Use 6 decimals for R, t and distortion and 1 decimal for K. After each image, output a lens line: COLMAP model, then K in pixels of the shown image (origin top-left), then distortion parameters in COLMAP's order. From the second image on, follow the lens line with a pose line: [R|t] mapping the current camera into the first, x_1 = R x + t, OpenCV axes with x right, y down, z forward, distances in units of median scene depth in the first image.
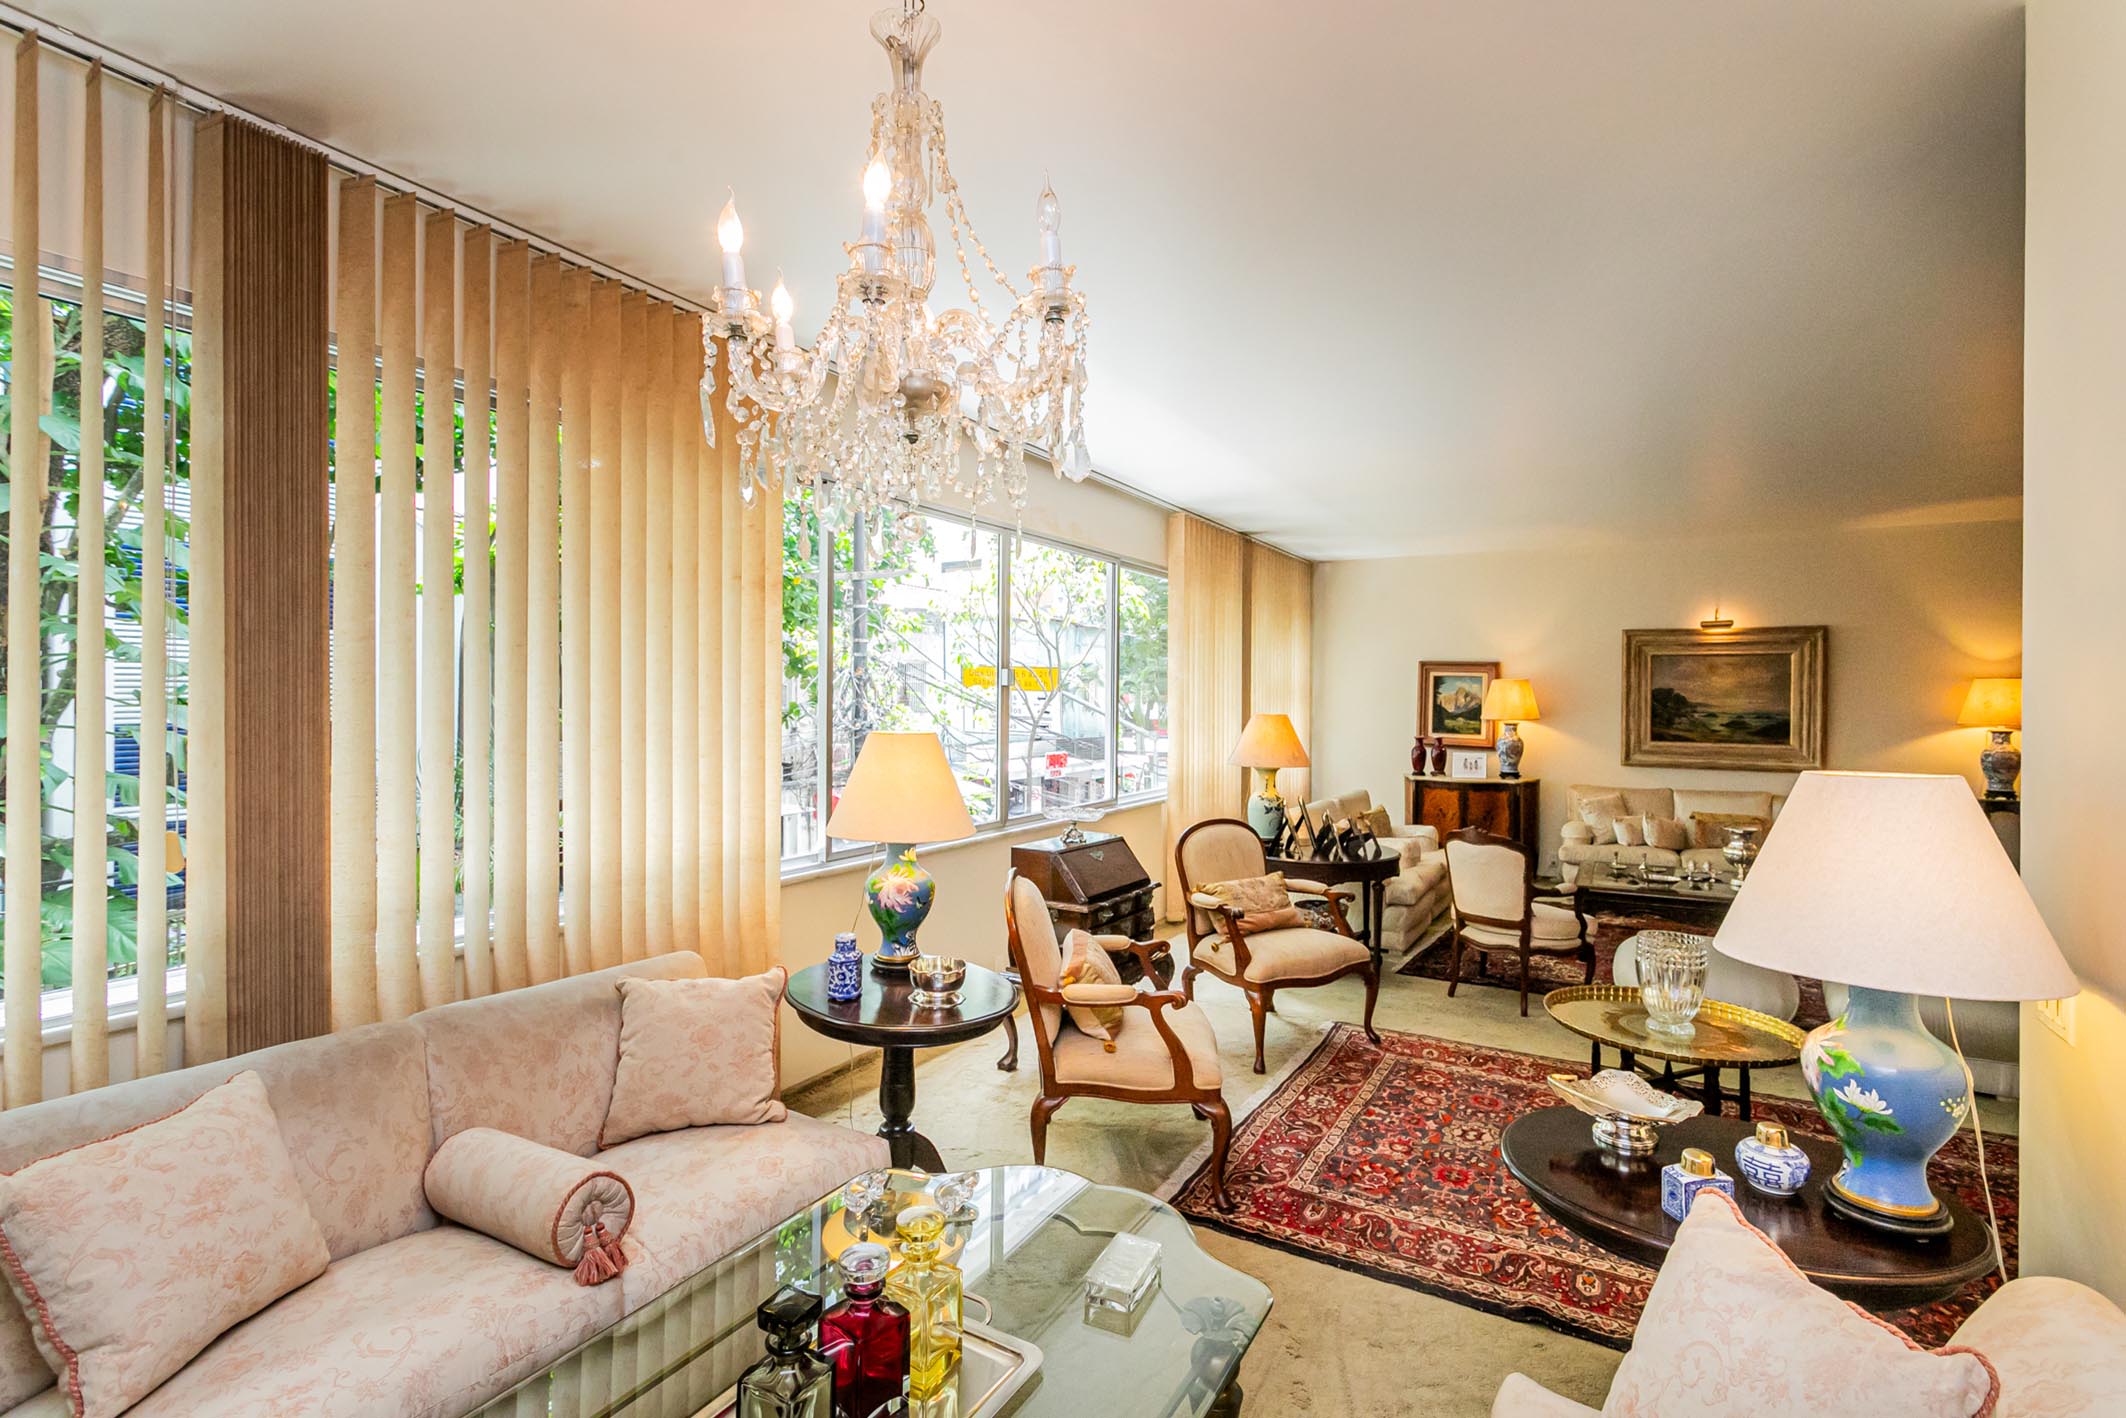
lens RADIAL K [[1003.3, 0, 1061.5], [0, 1003.3, 698.4], [0, 0, 1]] dist [-0.000425, 0.000490]
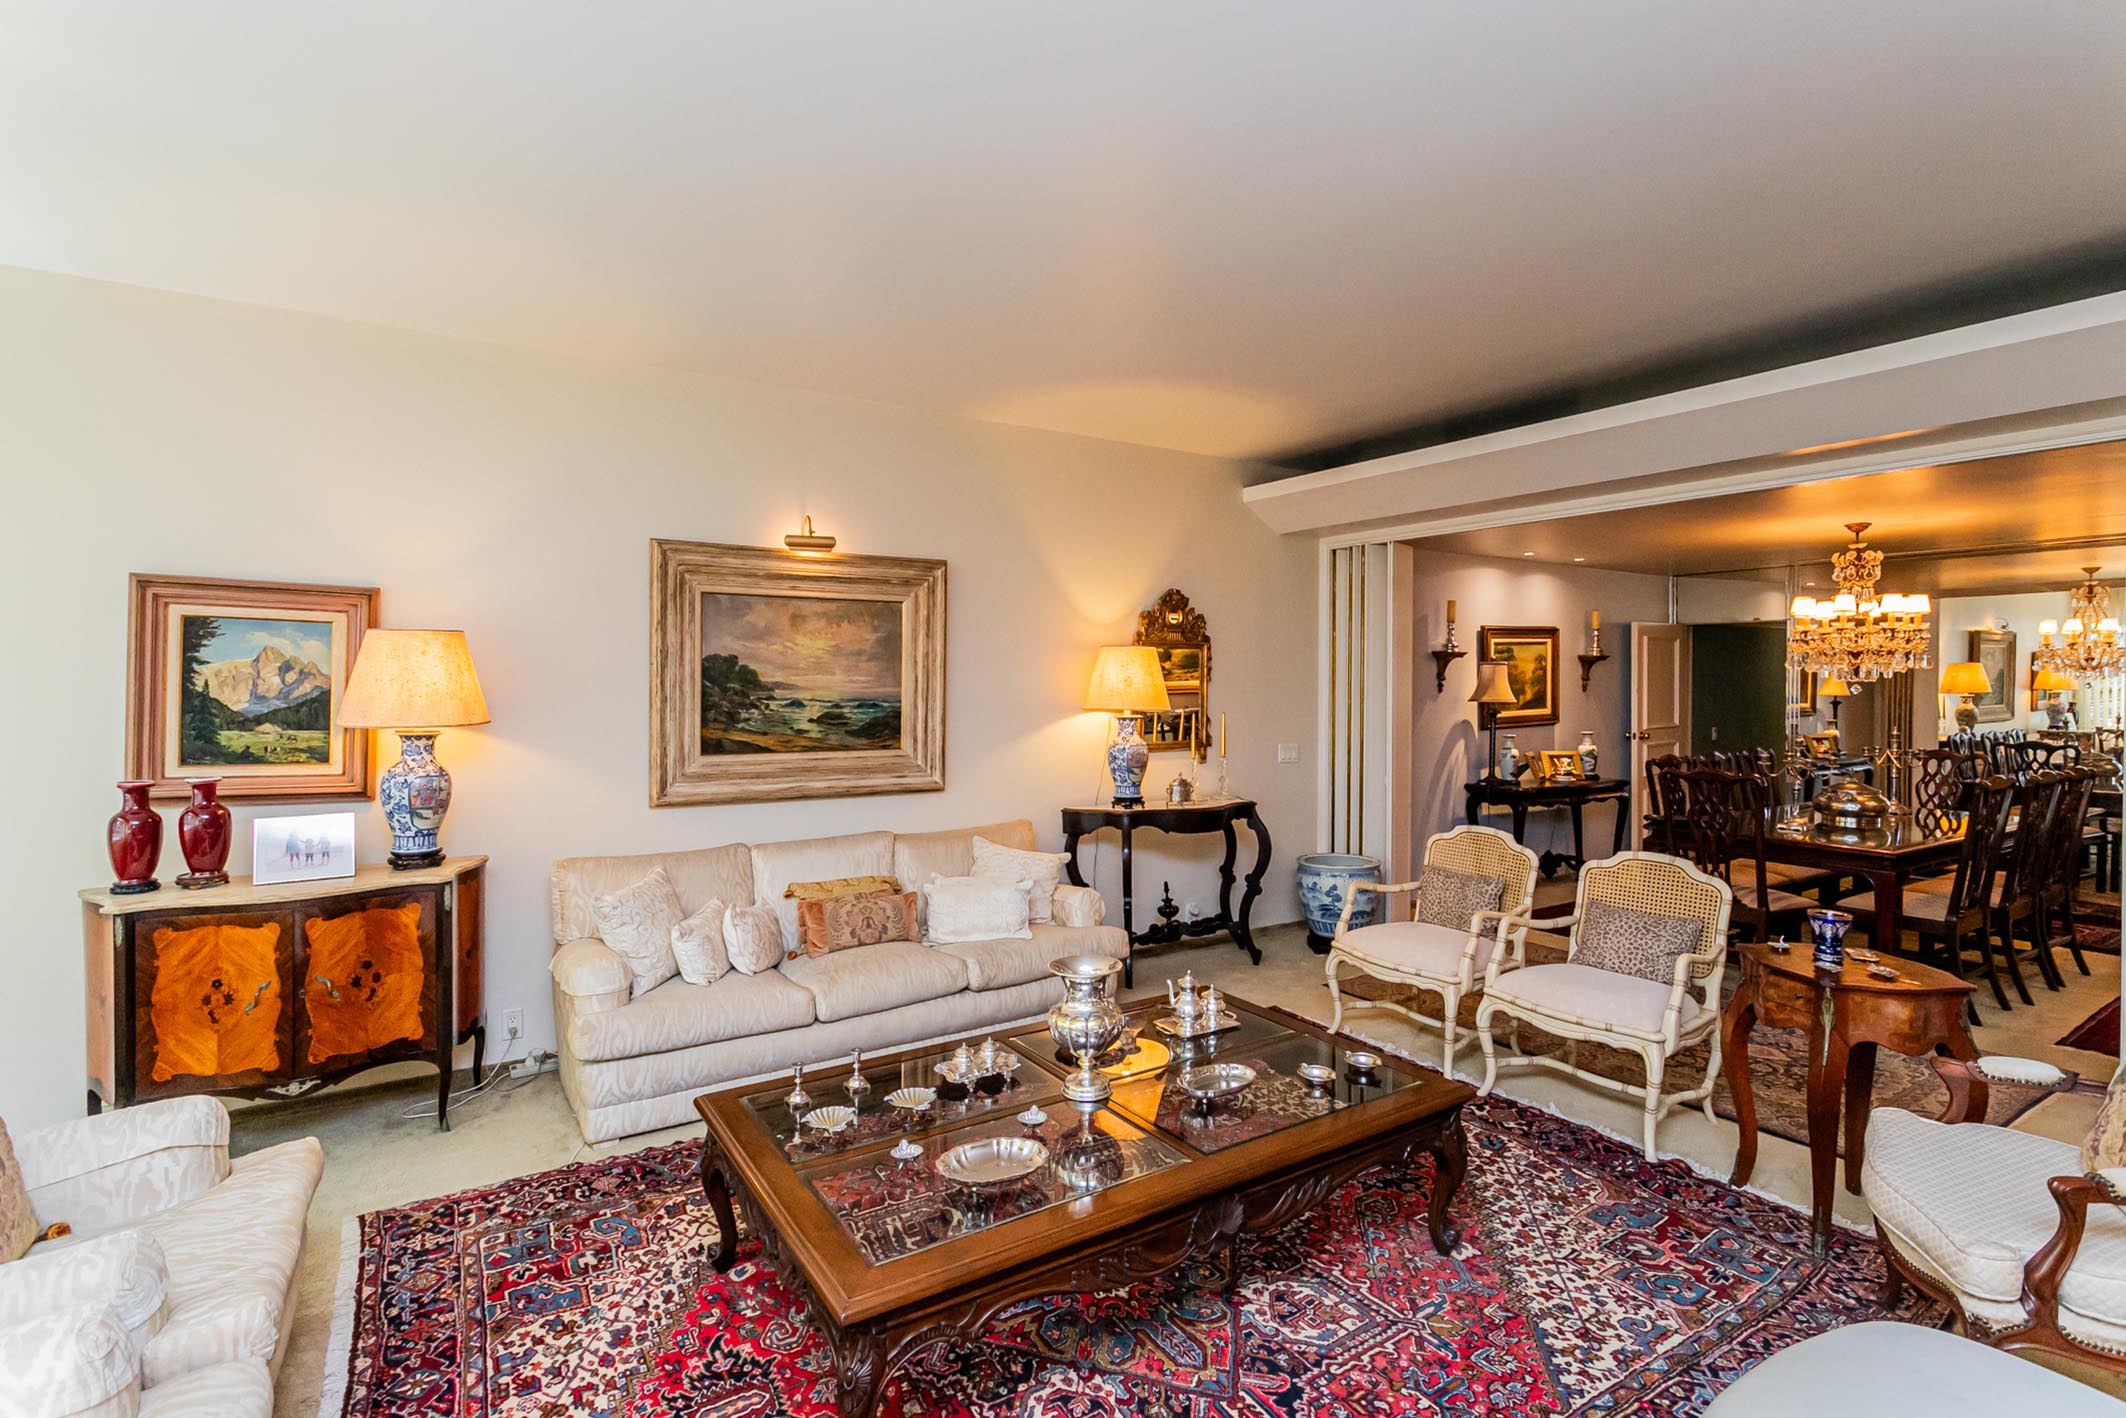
lens RADIAL K [[1003.3, 0, 1061.5], [0, 1003.3, 698.4], [0, 0, 1]] dist [-0.000425, 0.000490]
pose [[0.462243, -0.015807, 0.886612, 0.210466], [0.009544, 0.999872, 0.012850, 0.007591], [-0.886702, 0.002522, 0.462335, 0.591565]]
